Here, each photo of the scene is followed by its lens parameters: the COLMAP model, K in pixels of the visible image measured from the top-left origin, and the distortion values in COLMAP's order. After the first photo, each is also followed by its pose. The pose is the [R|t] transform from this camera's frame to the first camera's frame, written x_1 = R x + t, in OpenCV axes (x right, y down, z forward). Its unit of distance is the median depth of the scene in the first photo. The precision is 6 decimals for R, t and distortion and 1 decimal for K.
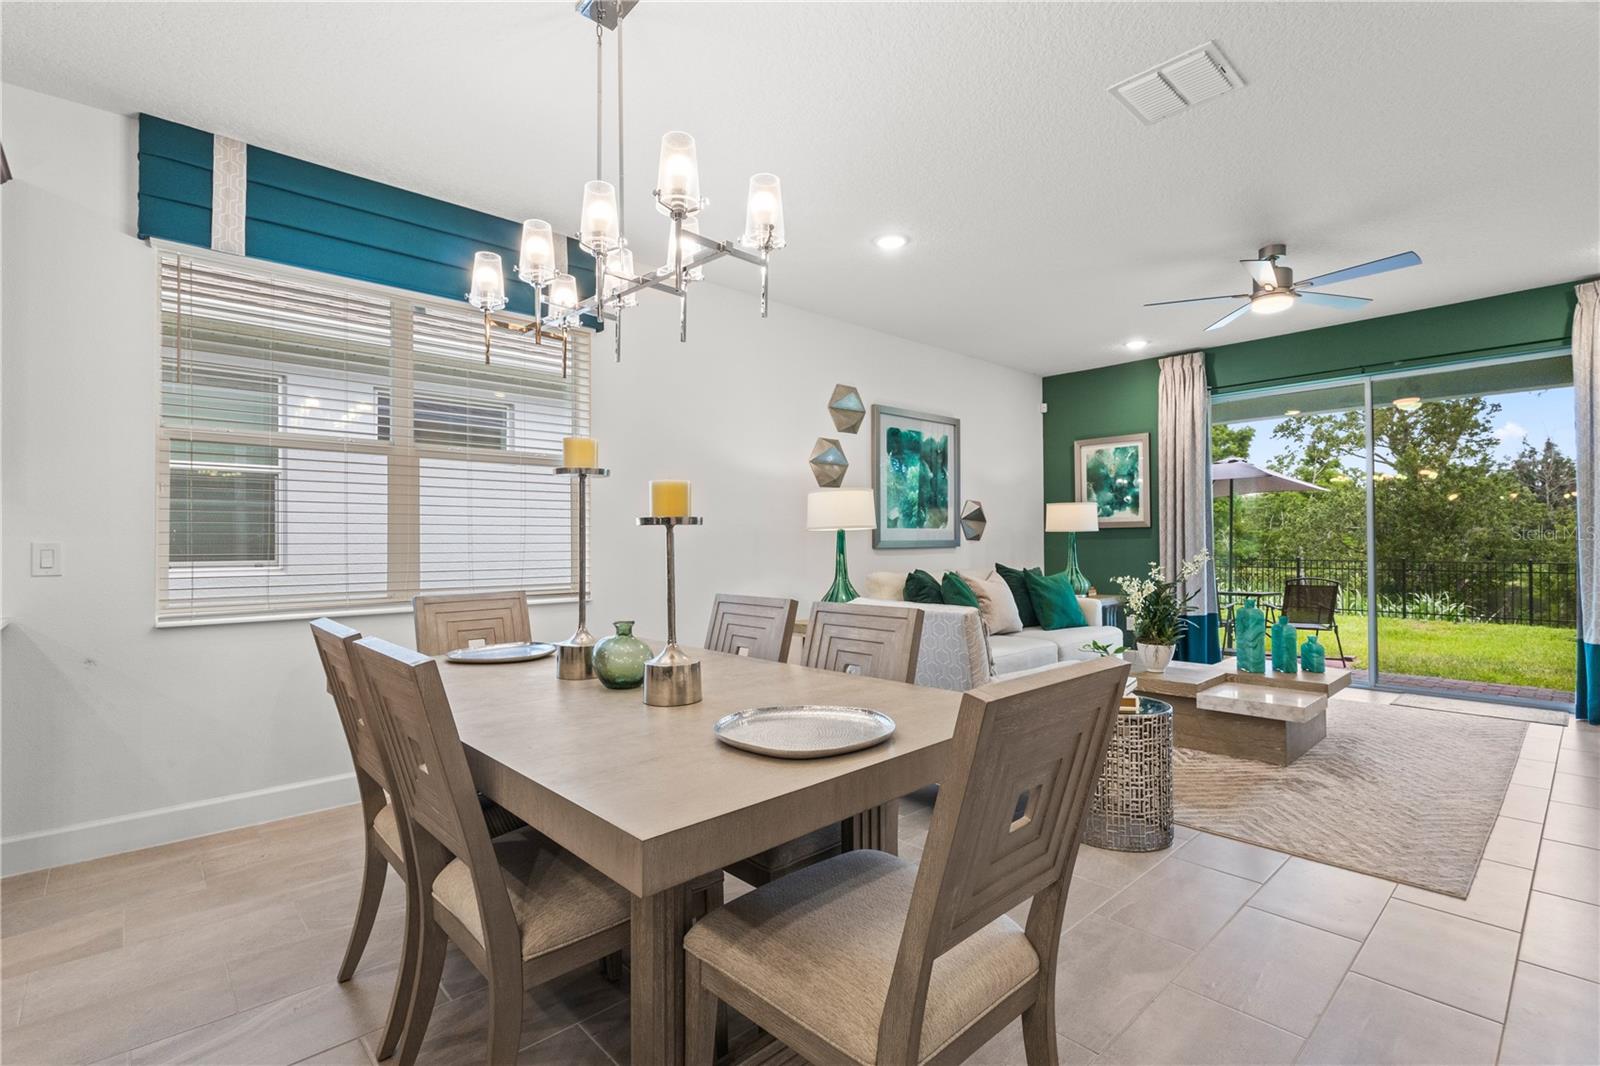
lens RADIAL K [[741.1, 0, 797.0], [0, 741.1, 532.7], [0, 0, 1]] dist [0.000215, 0.001678]
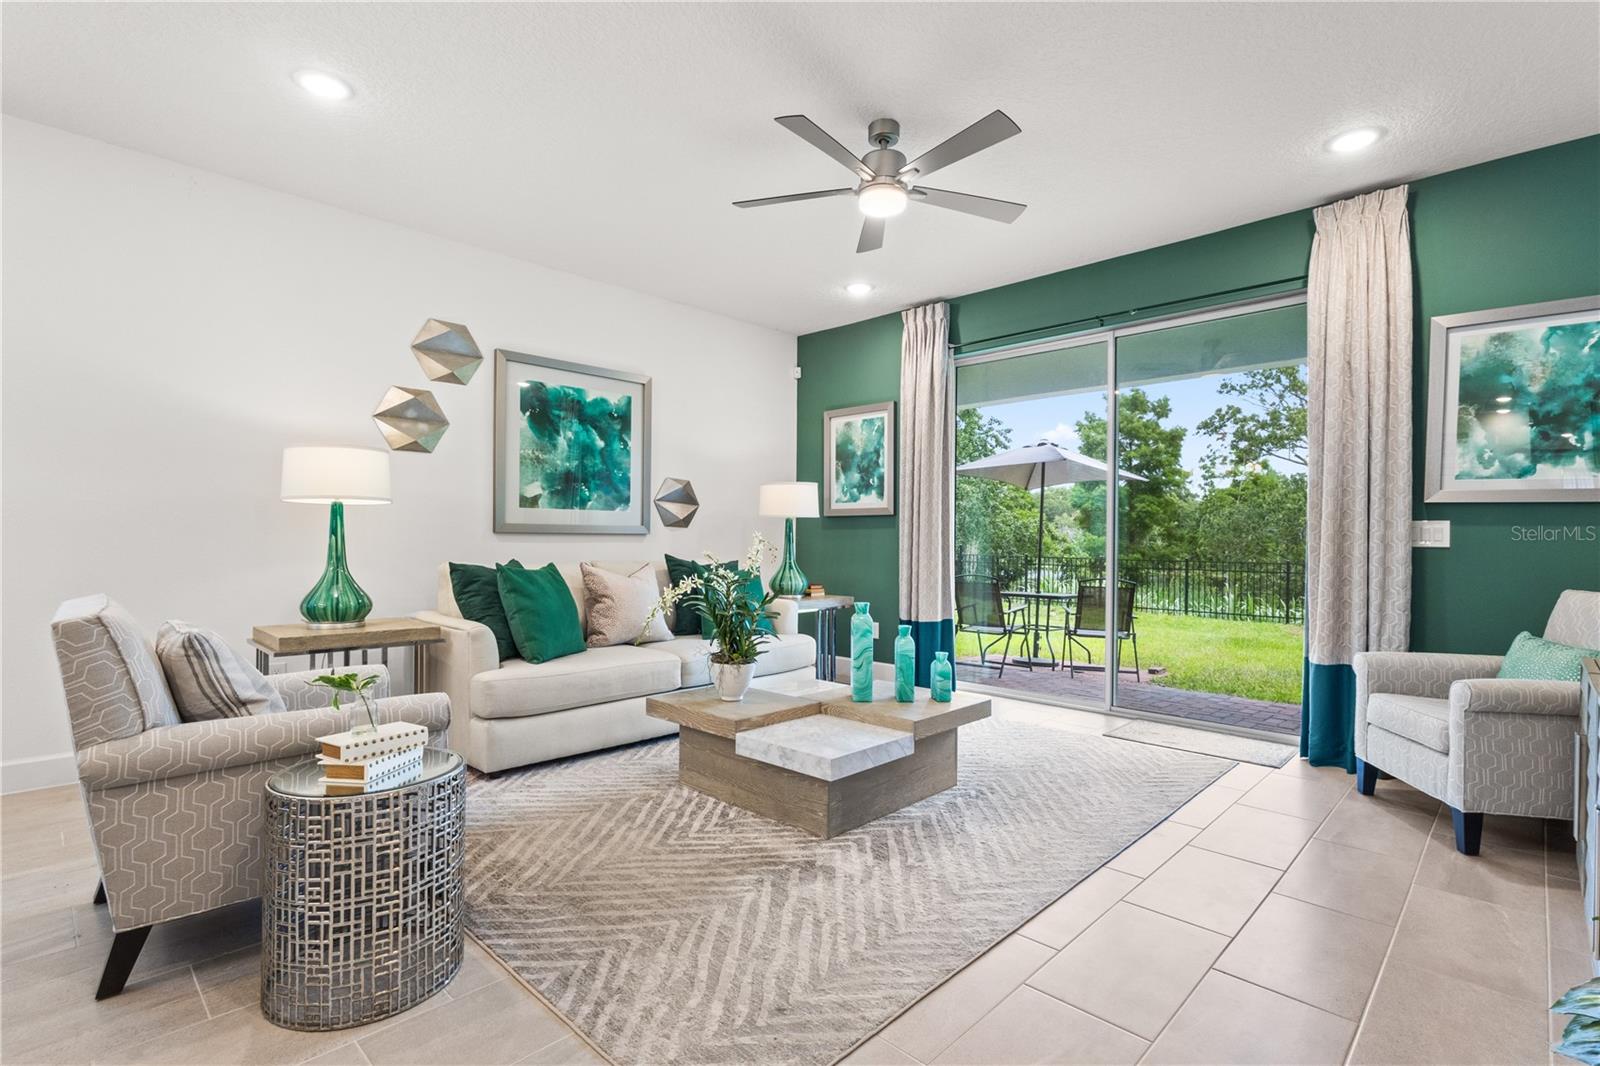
lens RADIAL K [[741.1, 0, 801.3], [0, 741.1, 543.0], [0, 0, 1]] dist [0.000215, 0.001678]
pose [[0.998921, 0.013964, 0.044297, 0.412108], [-0.014764, 0.999733, 0.017767, 0.013963], [-0.044037, -0.018402, 0.998860, 0.204905]]
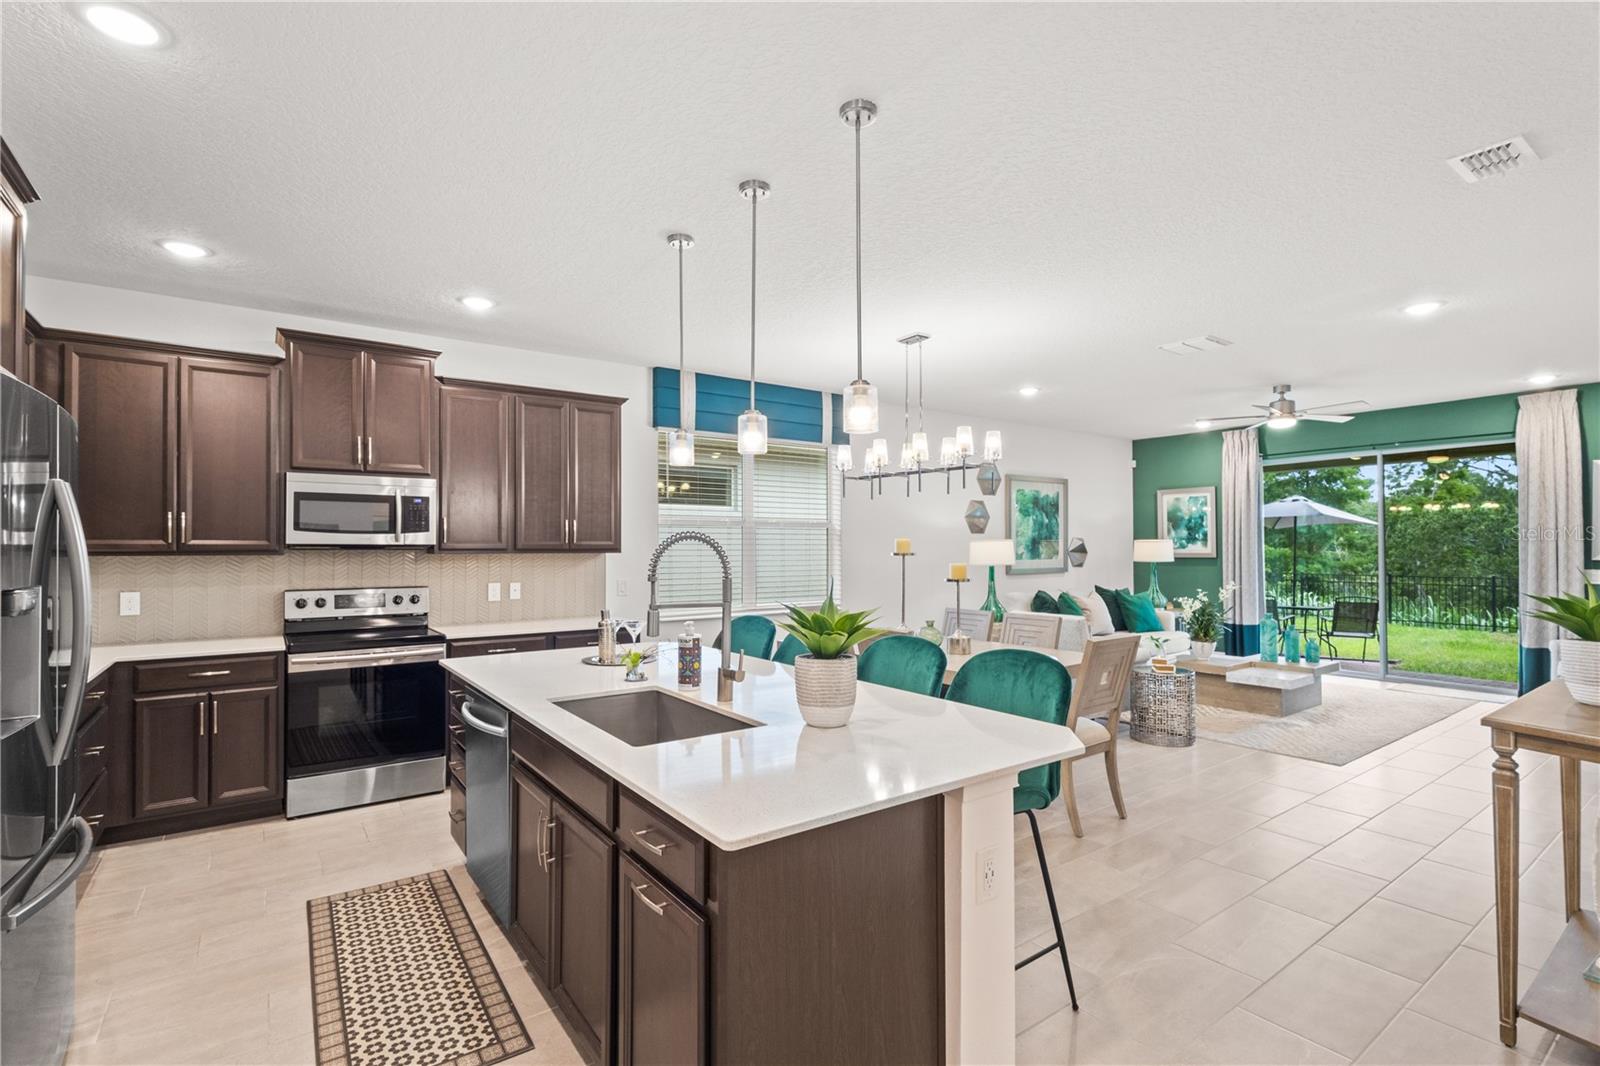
lens RADIAL K [[741.1, 0, 799.9], [0, 741.1, 540.7], [0, 0, 1]] dist [0.000215, 0.001678]
pose [[0.993285, 0.000907, -0.115694, -0.133843], [-0.000545, 0.999995, 0.003169, -0.050672], [0.115696, -0.003084, 0.993280, -0.493213]]
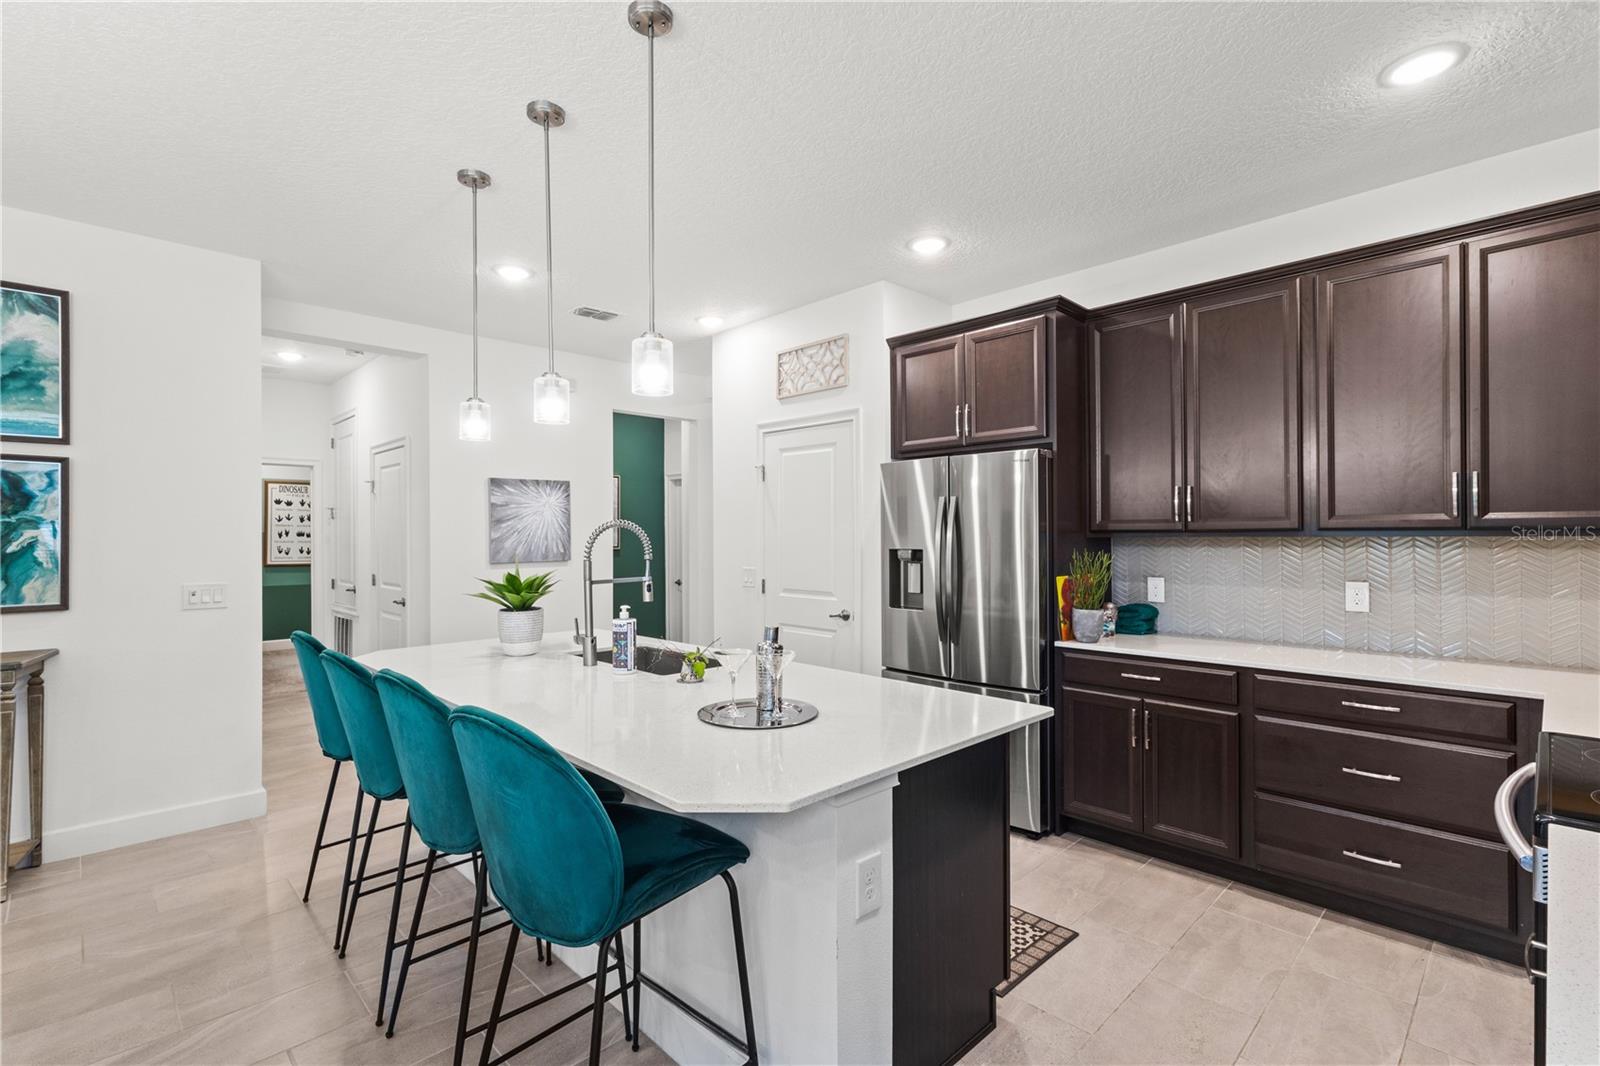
lens RADIAL K [[741.1, 0, 800.3], [0, 741.1, 532.8], [0, 0, 1]] dist [0.000215, 0.001678]
pose [[-0.999676, 0.009069, -0.023770, -0.365766], [0.009463, 0.999819, -0.016513, -0.034151], [0.023616, -0.016732, -0.999581, 0.461902]]
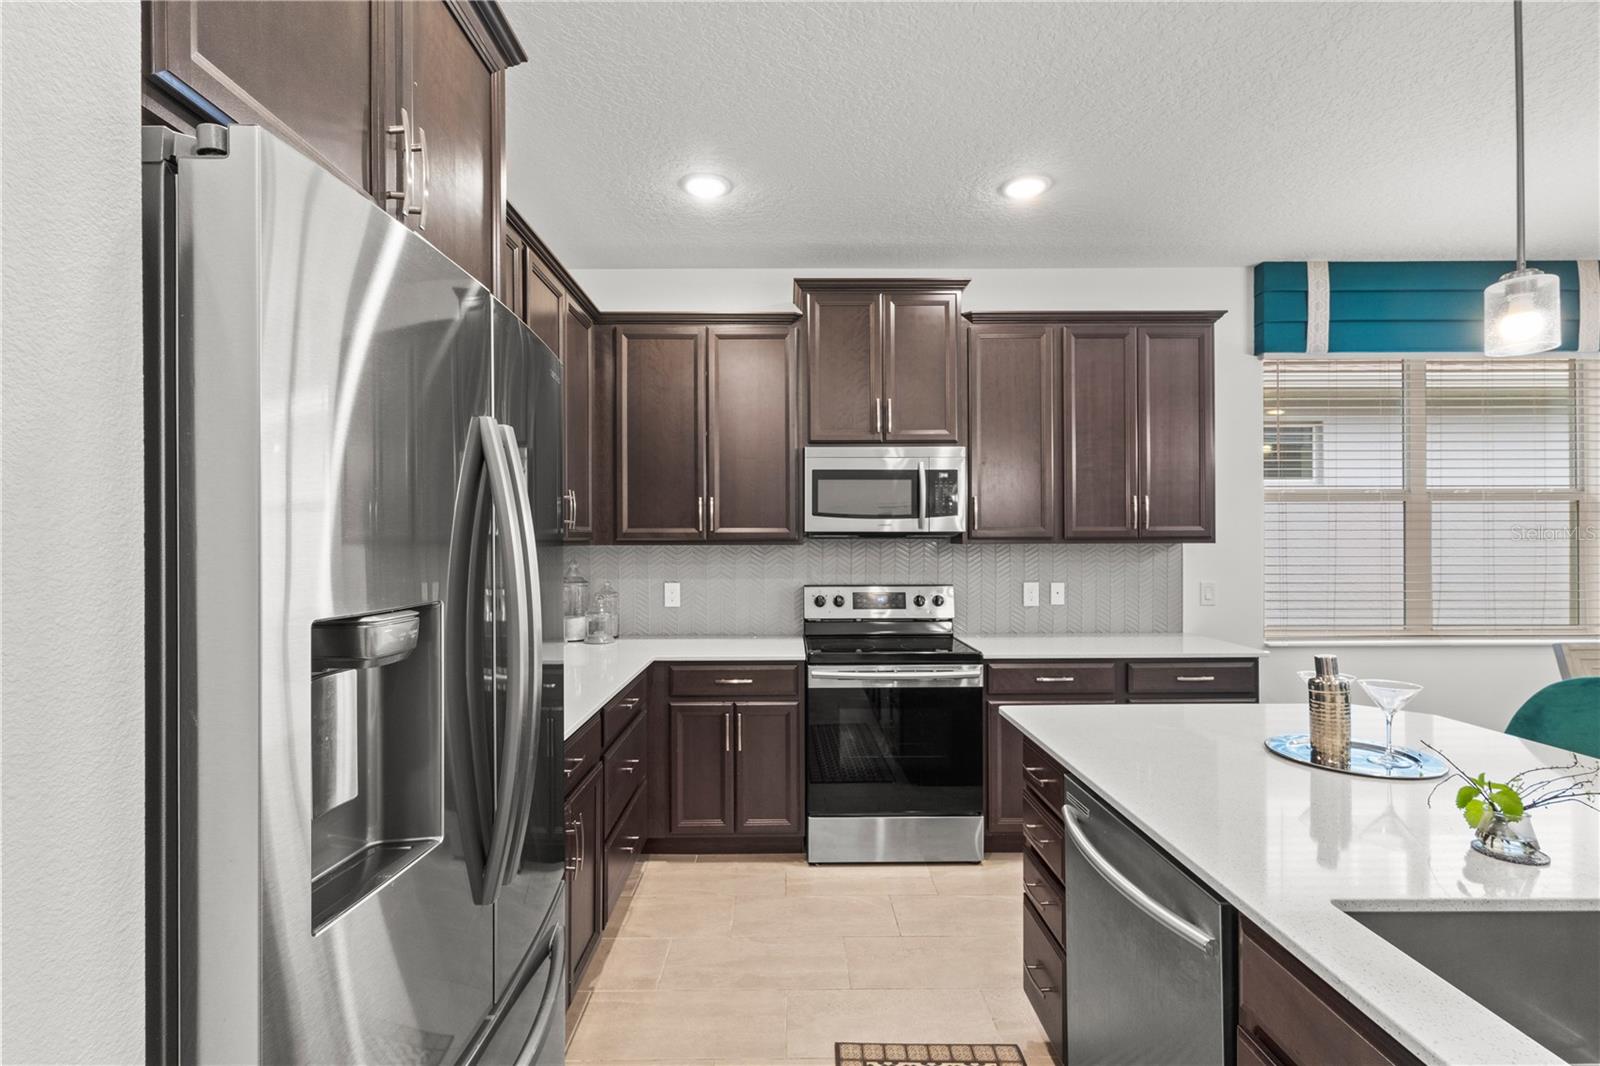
lens RADIAL K [[741.1, 0, 793.9], [0, 741.1, 537.4], [0, 0, 1]] dist [0.000215, 0.001678]
pose [[0.741192, 0.000038, -0.671293, -0.314580], [0.009243, 0.999905, 0.010262, -0.046548], [0.671230, -0.013811, 0.741121, -0.288872]]
